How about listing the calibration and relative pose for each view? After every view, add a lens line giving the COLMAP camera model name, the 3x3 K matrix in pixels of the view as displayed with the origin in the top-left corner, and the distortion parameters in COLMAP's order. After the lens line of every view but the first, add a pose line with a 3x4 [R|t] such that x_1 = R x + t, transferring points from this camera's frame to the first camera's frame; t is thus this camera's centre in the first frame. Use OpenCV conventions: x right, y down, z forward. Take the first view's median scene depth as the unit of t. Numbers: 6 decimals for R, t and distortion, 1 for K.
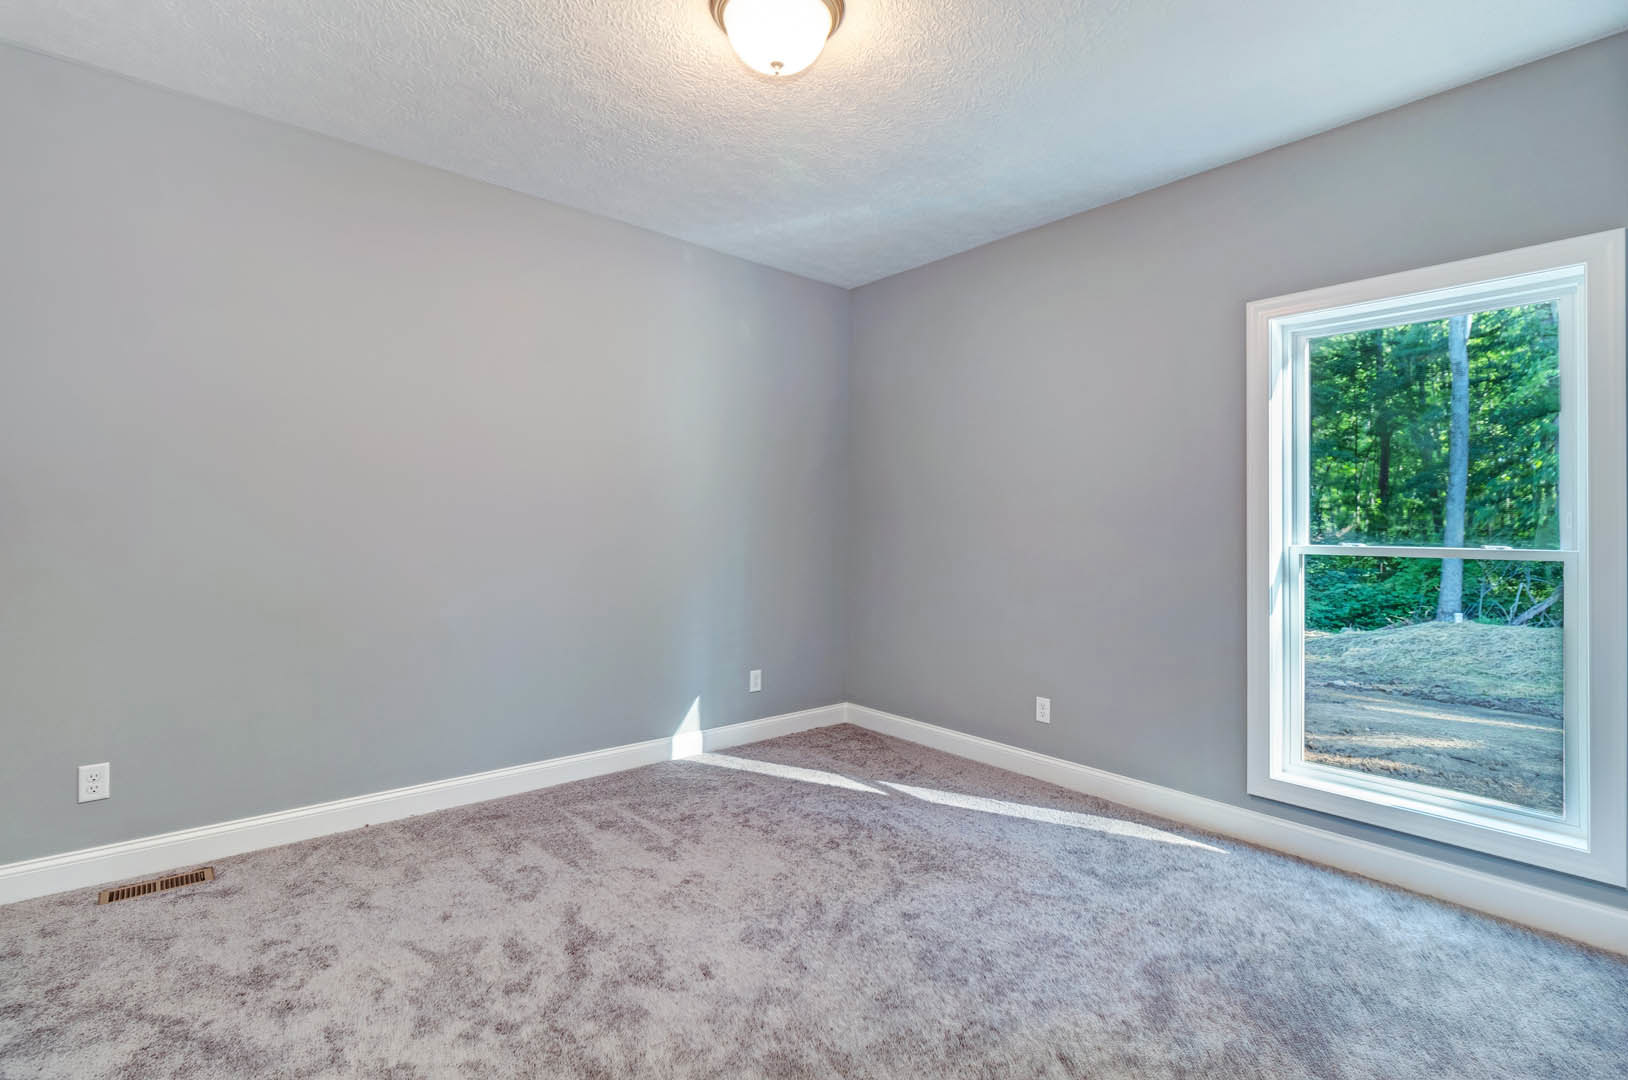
lens RADIAL K [[780.8, 0, 823.2], [0, 780.8, 535.9], [0, 0, 1]] dist [0.012904, 0.000463]
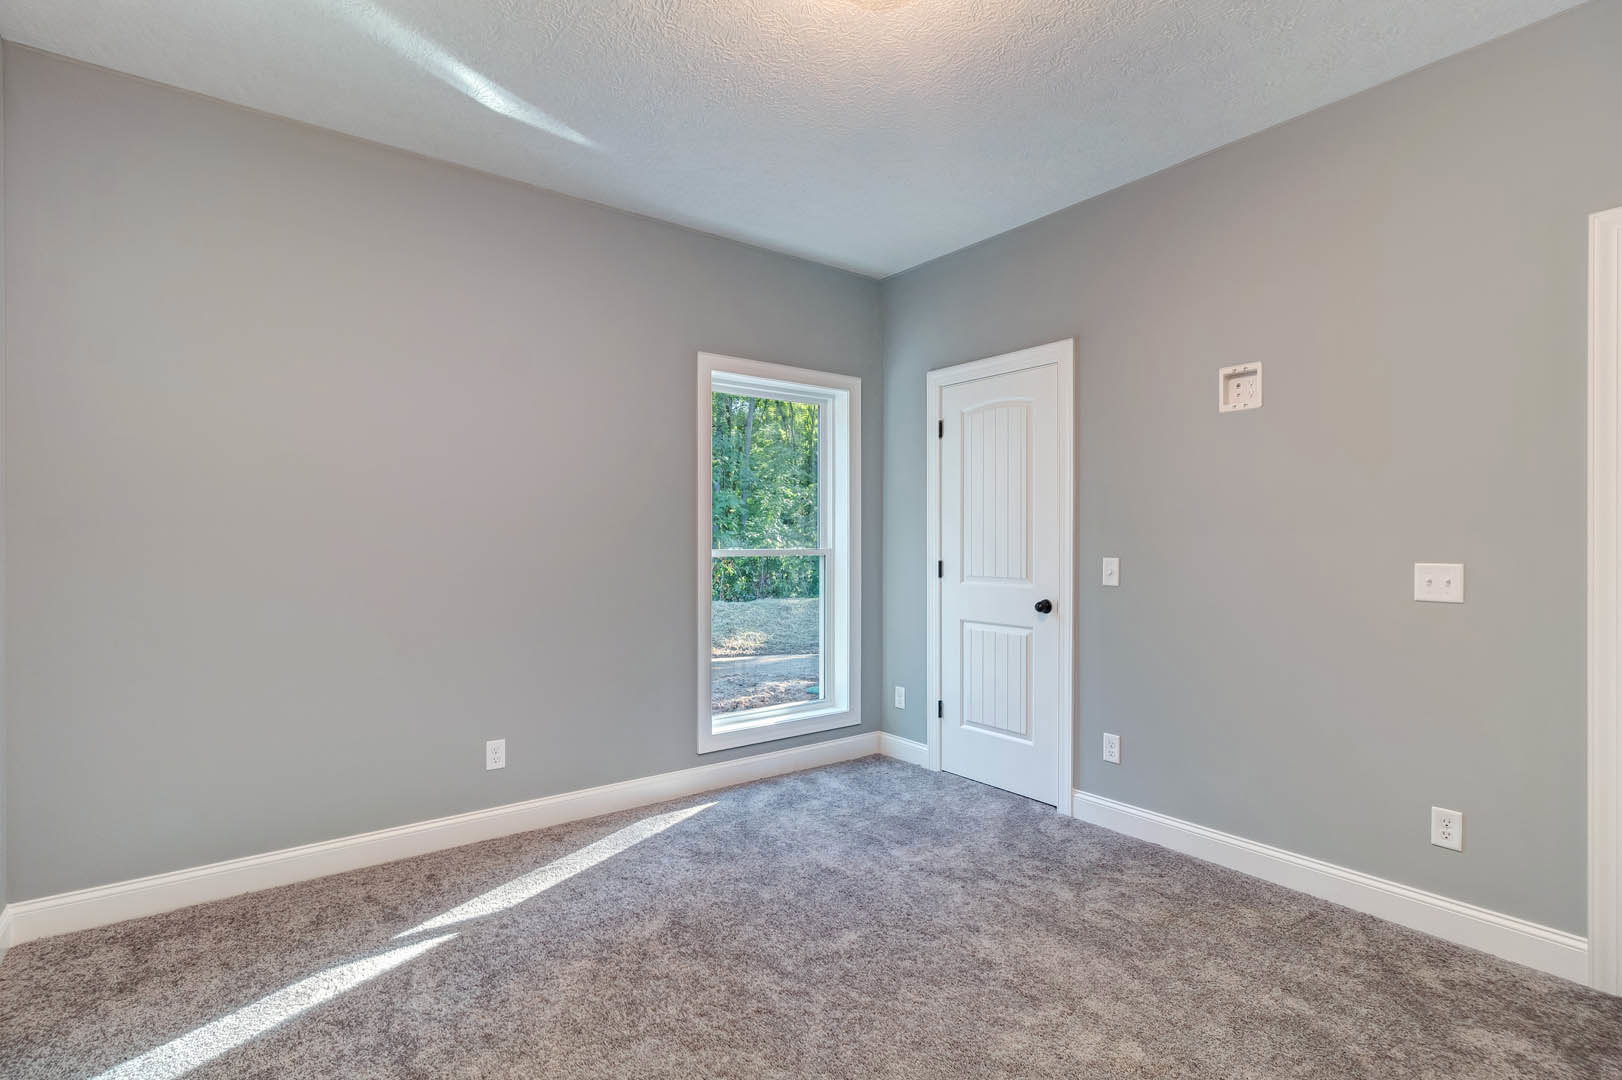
lens RADIAL K [[777.9, 0, 820.1], [0, 777.9, 535.9], [0, 0, 1]] dist [0.012904, 0.000463]
pose [[0.055467, -0.006328, 0.998440, -0.595376], [0.010485, 0.999928, 0.005755, -0.013691], [-0.998405, 0.010150, 0.055530, 0.673643]]
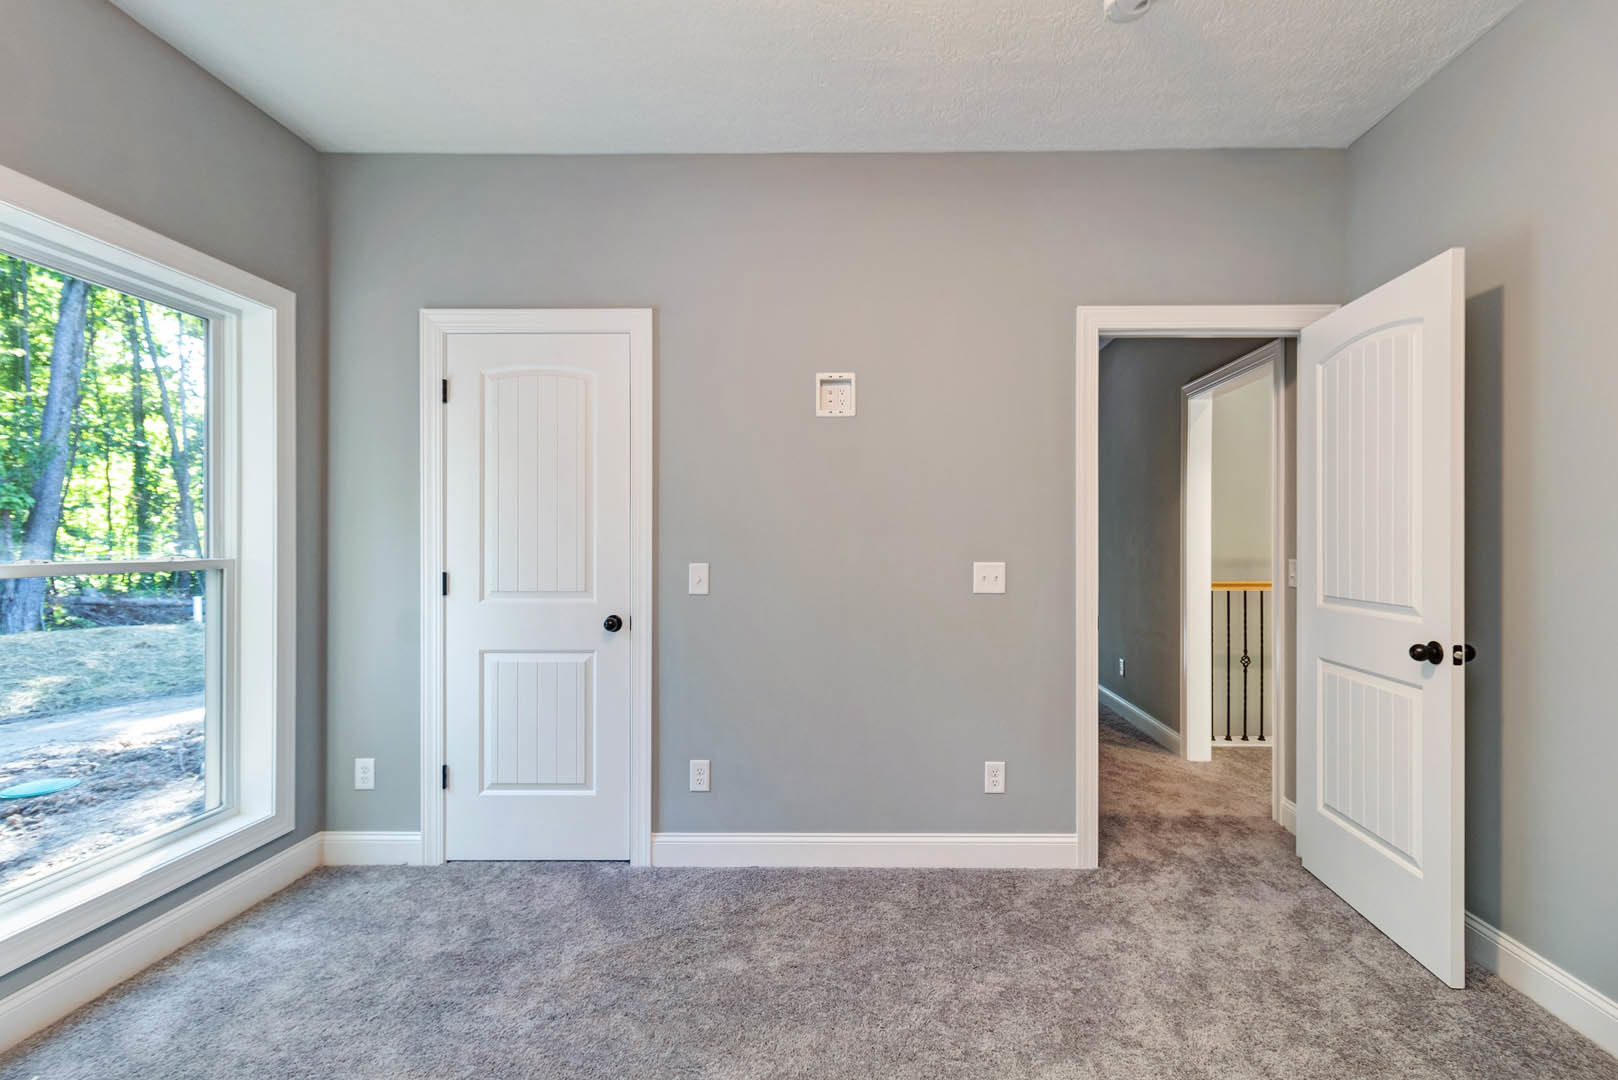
lens RADIAL K [[776.0, 0, 818.1], [0, 776.0, 535.9], [0, 0, 1]] dist [0.012904, 0.000463]
pose [[-0.745871, -0.008305, 0.666038, -0.284257], [-0.000418, 0.999928, 0.012000, -0.017974], [-0.666090, 0.008672, -0.745821, 0.922511]]
